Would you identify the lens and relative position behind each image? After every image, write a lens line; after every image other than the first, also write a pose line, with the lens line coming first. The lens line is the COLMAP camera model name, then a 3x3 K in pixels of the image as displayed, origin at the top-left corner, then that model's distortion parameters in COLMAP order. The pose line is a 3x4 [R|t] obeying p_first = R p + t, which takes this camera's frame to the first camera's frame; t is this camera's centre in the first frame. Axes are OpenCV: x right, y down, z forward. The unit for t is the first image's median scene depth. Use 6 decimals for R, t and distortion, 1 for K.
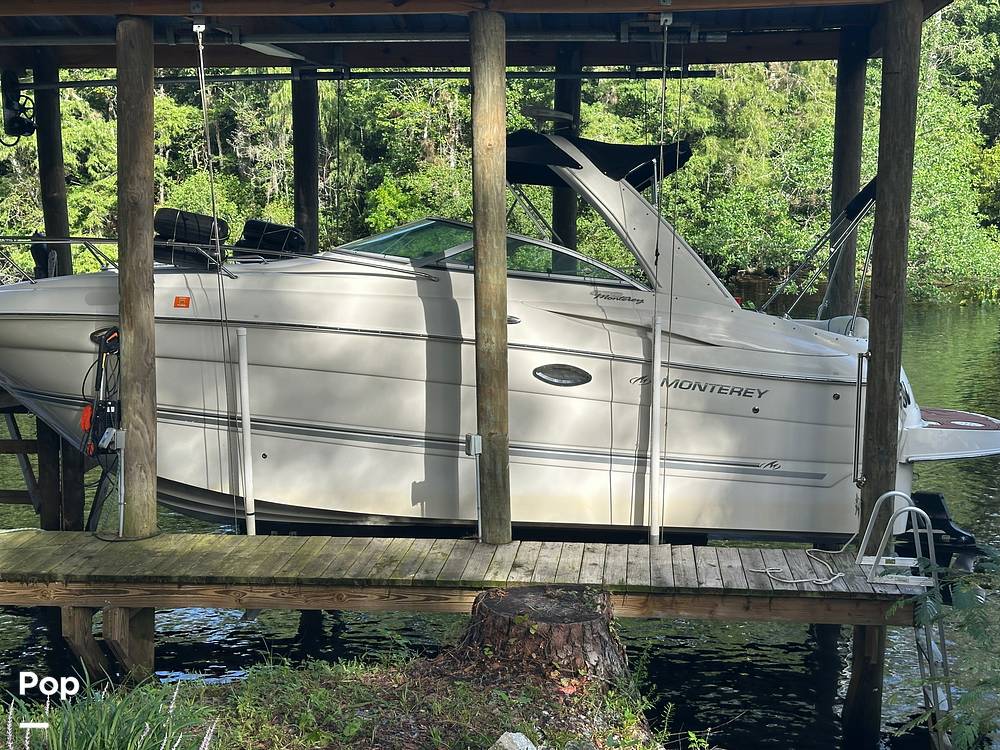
lens RADIAL K [[1397.7, 0, 500.1], [0, 1397.7, 375.4], [0, 0, 1]] dist [0.130043, -0.060955]
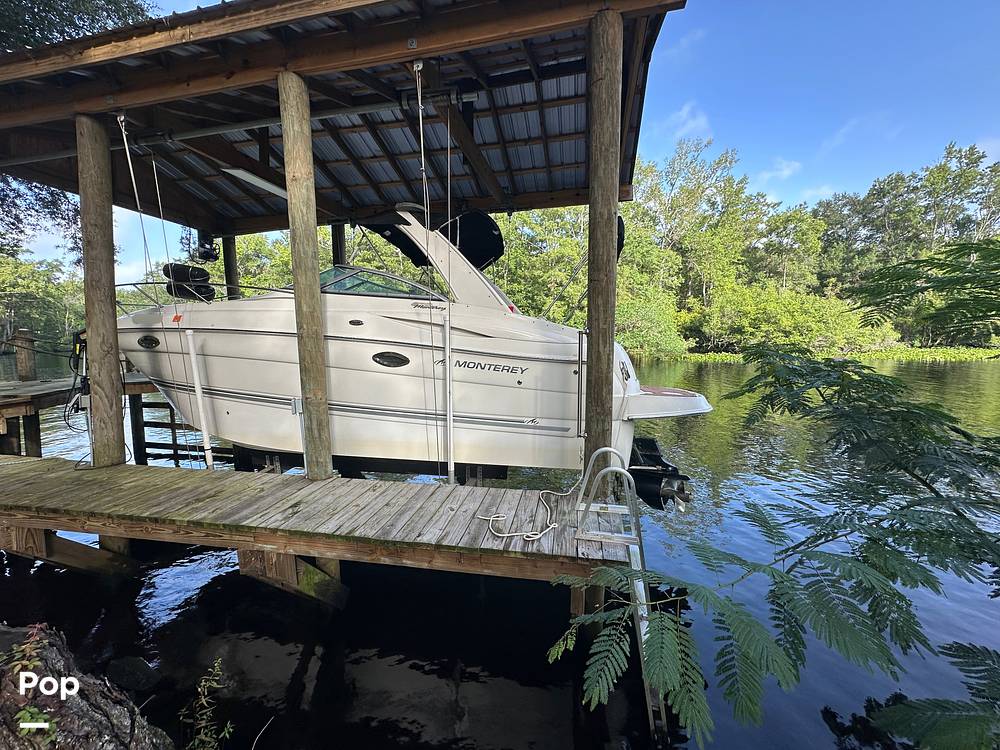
lens RADIAL K [[399.9, 0, 500.6], [0, 399.9, 373.7], [0, 0, 1]] dist [-0.005368, 0.001133]
pose [[0.995818, -0.003808, -0.091285, 0.207165], [0.000579, 0.999374, -0.035380, 0.031341], [0.091362, 0.035179, 0.995196, 0.619879]]
